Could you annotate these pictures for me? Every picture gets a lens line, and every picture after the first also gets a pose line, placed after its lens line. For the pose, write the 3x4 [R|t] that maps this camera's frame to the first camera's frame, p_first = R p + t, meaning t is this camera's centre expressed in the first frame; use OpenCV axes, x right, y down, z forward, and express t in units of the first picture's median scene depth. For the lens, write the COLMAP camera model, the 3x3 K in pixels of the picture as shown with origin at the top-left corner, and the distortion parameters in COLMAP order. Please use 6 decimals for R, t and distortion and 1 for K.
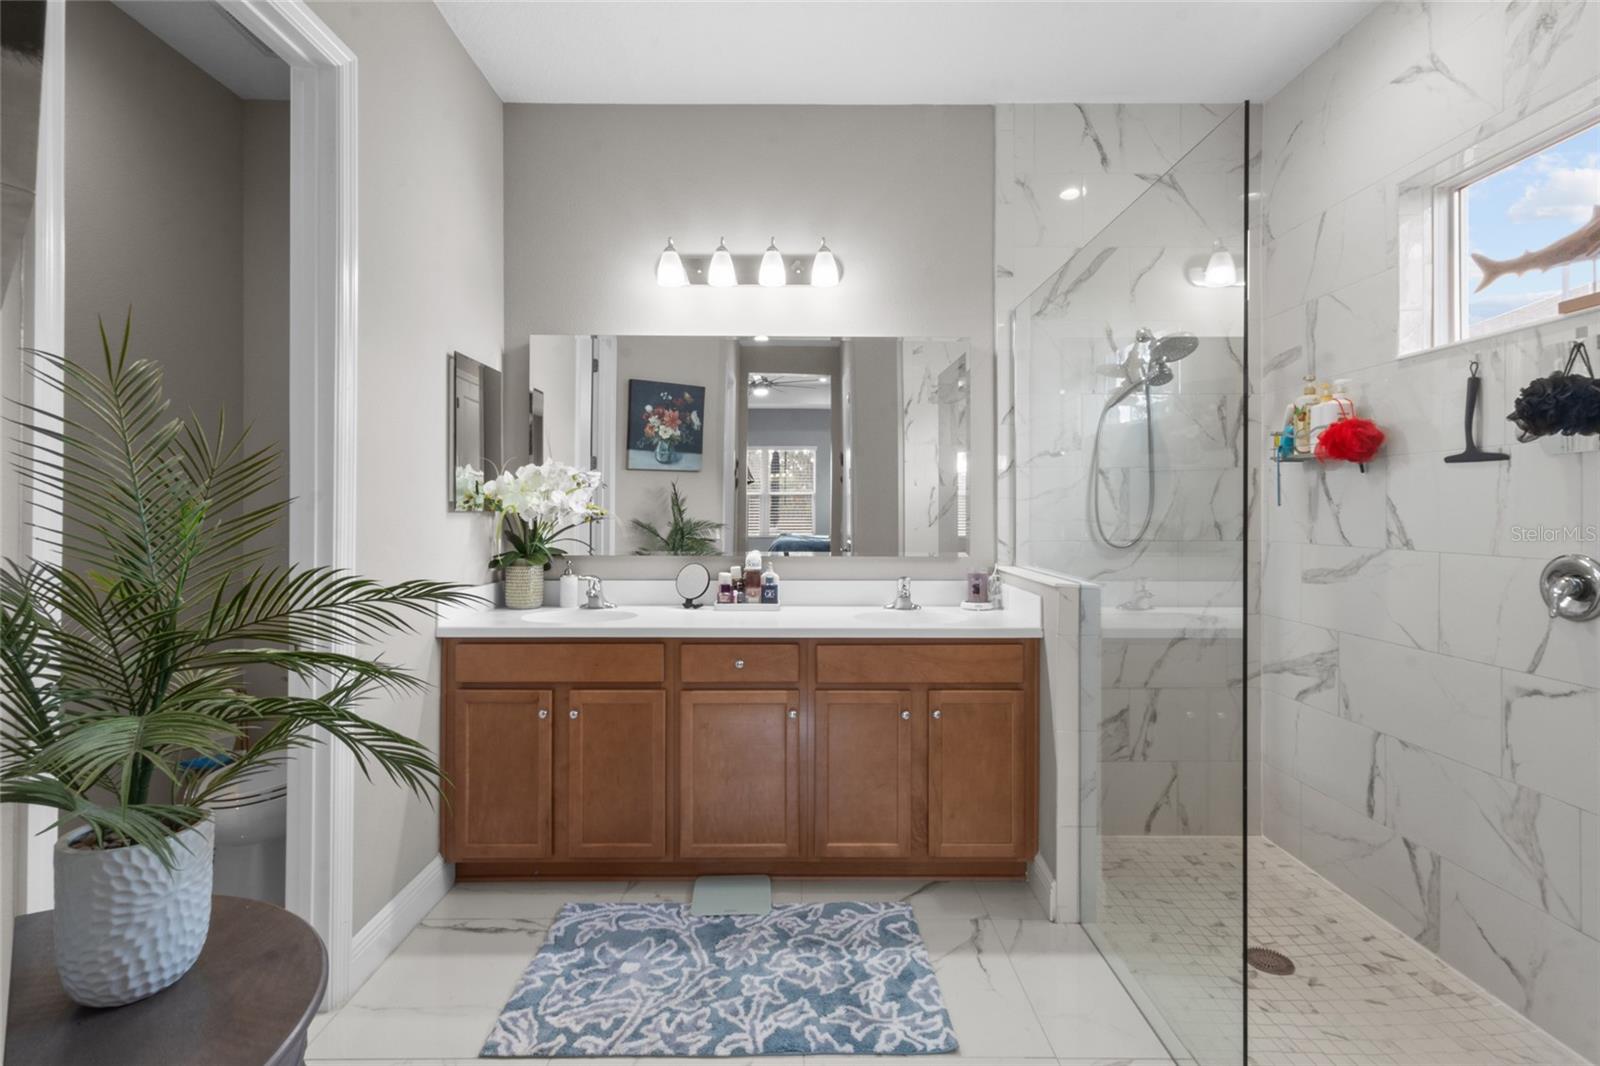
lens RADIAL K [[744.6, 0, 802.5], [0, 744.6, 519.8], [0, 0, 1]] dist [-0.000536, 0.002318]
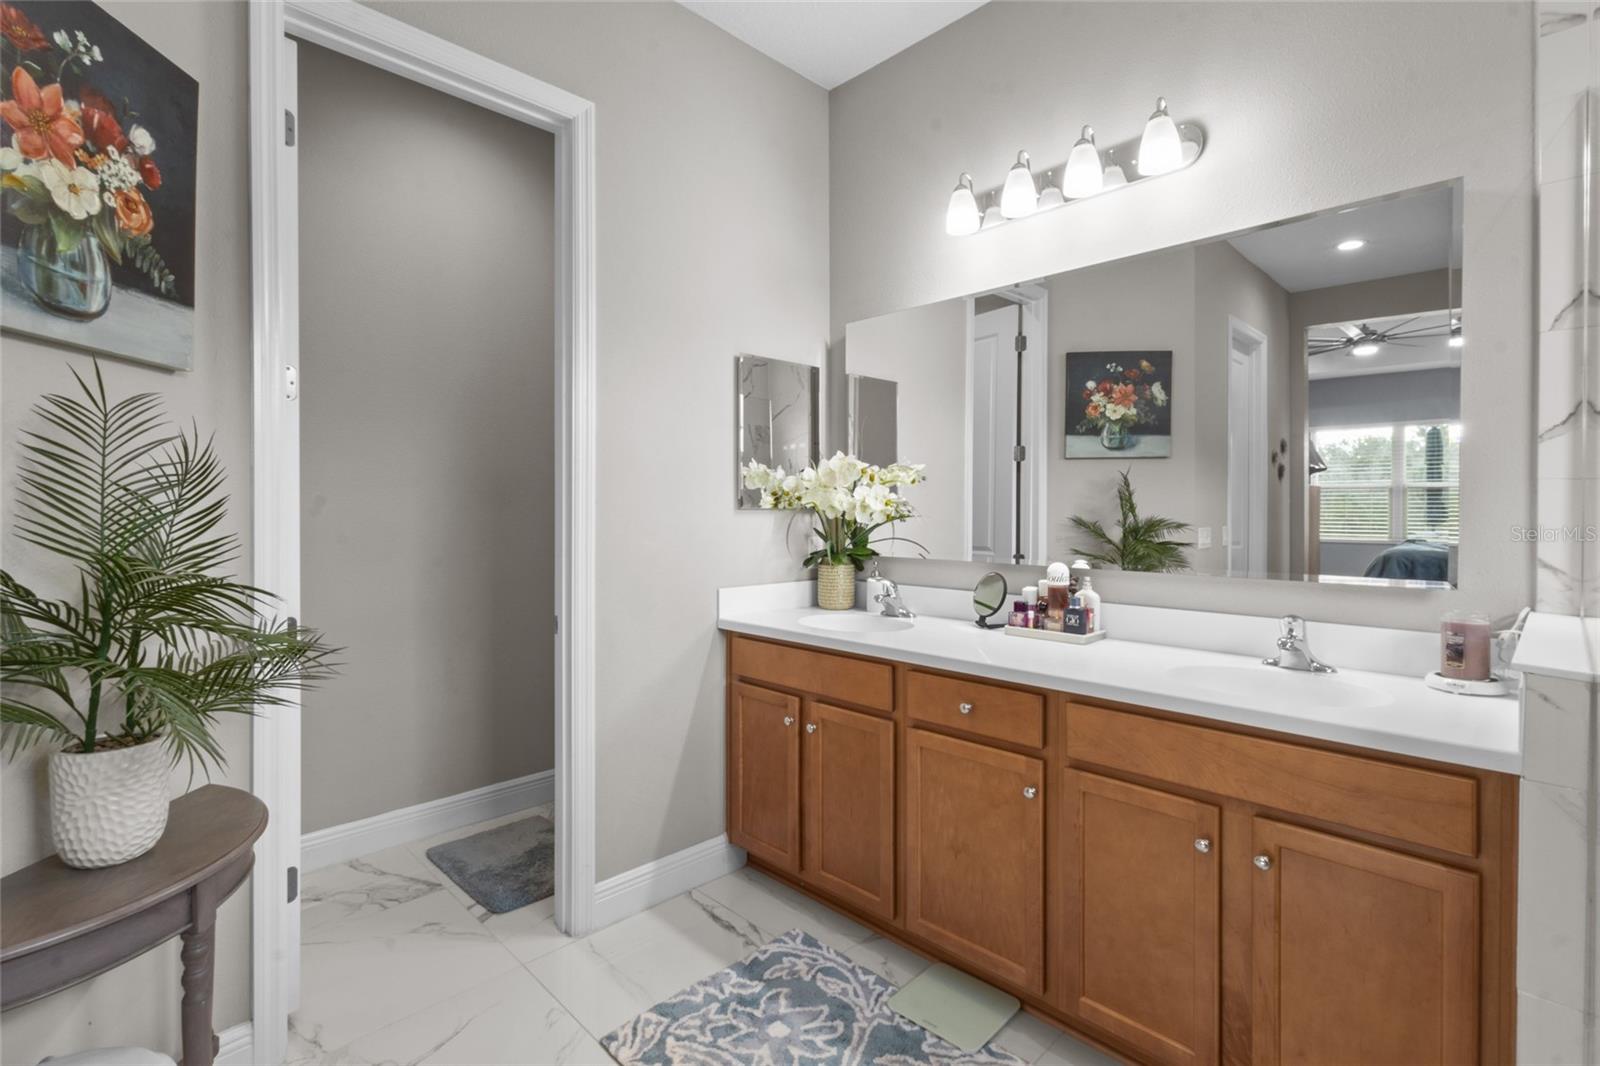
lens RADIAL K [[744.6, 0, 800.0], [0, 744.6, 525.5], [0, 0, 1]] dist [-0.000536, 0.002318]
pose [[0.691589, 0.013374, -0.722168, 0.342759], [-0.005409, 0.999896, 0.013337, -0.001711], [0.722271, -0.005317, 0.691589, 0.350562]]
